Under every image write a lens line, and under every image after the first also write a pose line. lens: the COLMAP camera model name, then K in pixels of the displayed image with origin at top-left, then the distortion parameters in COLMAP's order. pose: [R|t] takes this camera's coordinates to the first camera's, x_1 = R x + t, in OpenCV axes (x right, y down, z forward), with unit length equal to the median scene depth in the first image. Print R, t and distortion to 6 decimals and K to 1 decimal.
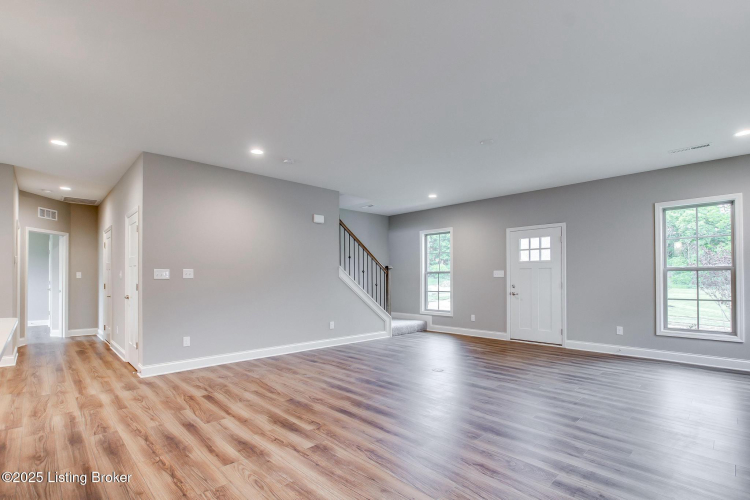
lens RADIAL K [[352.8, 0, 377.9], [0, 352.8, 277.1], [0, 0, 1]] dist [-0.018583, -0.000011]
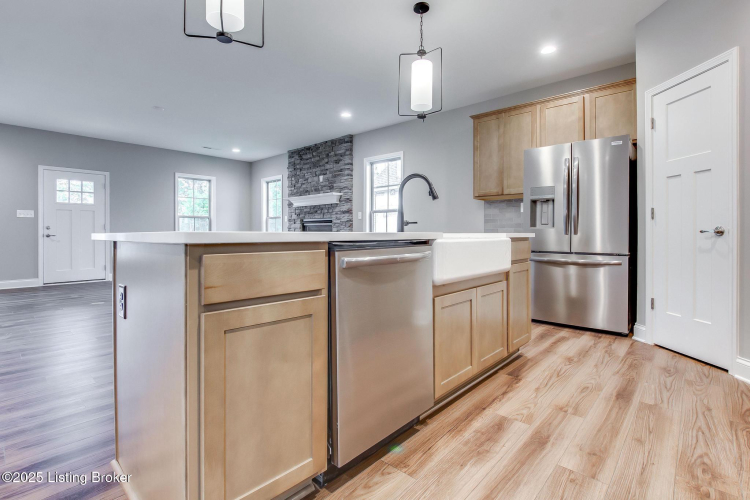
lens RADIAL K [[357.9, 0, 366.1], [0, 357.9, 233.5], [0, 0, 1]] dist [-0.013943, 0.000216]
pose [[-0.039040, 0.000549, 0.999237, -0.646983], [-0.003306, 0.999994, -0.000679, 0.042294], [-0.999232, -0.003330, -0.039038, 0.188387]]
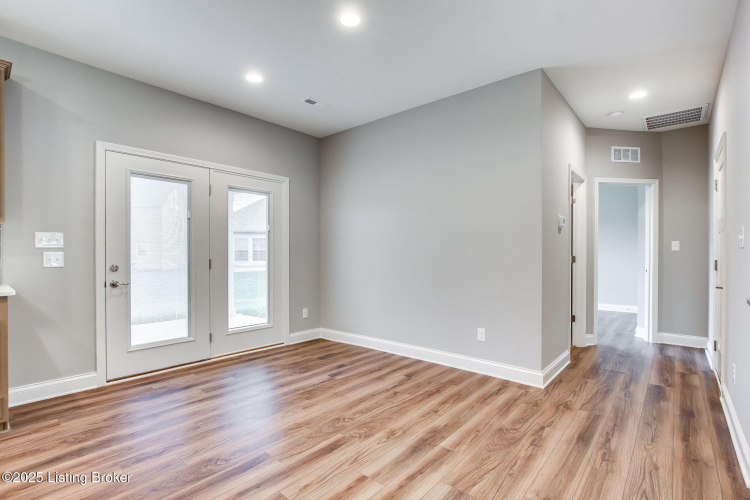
lens RADIAL K [[361.4, 0, 375.0], [0, 361.4, 250.0], [0, 0, 1]] dist [-0.001152, -0.000127]
pose [[0.095573, 0.002624, -0.995419, -0.314932], [-0.002119, 0.999995, 0.002433, 0.001856], [0.995420, 0.001877, 0.095578, 0.468371]]
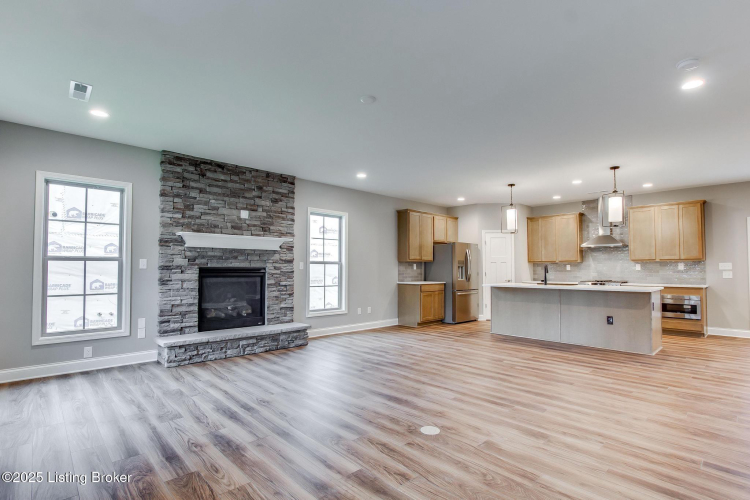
lens RADIAL K [[368.0, 0, 364.4], [0, 368.0, 254.6], [0, 0, 1]] dist [-0.022924, 0.000251]
pose [[-0.999199, 0.001884, 0.039967, 0.181841], [0.000154, 0.999064, -0.043249, 0.002370], [-0.040011, -0.043208, -0.998265, 1.163476]]
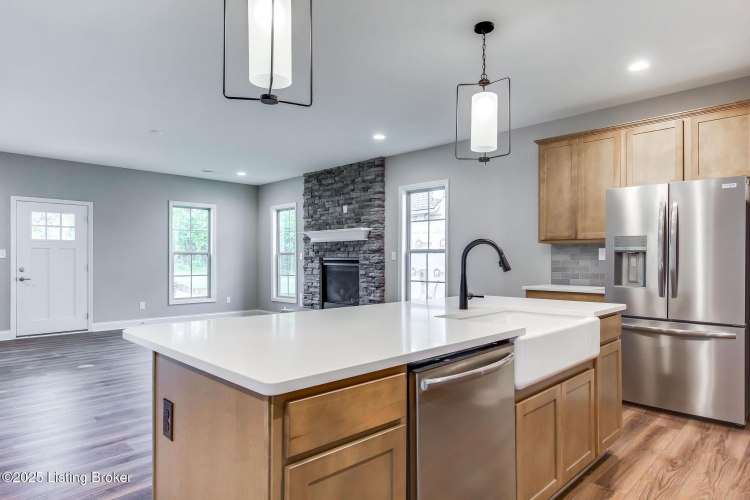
lens RADIAL K [[442.9, 0, 369.5], [0, 442.9, 257.4], [0, 0, 1]] dist [0.000951, 0.001904]
pose [[0.005030, 0.006512, 0.999966, -0.661627], [-0.005005, 0.999966, -0.006487, 0.000301], [-0.999975, -0.004972, 0.005062, 0.217586]]
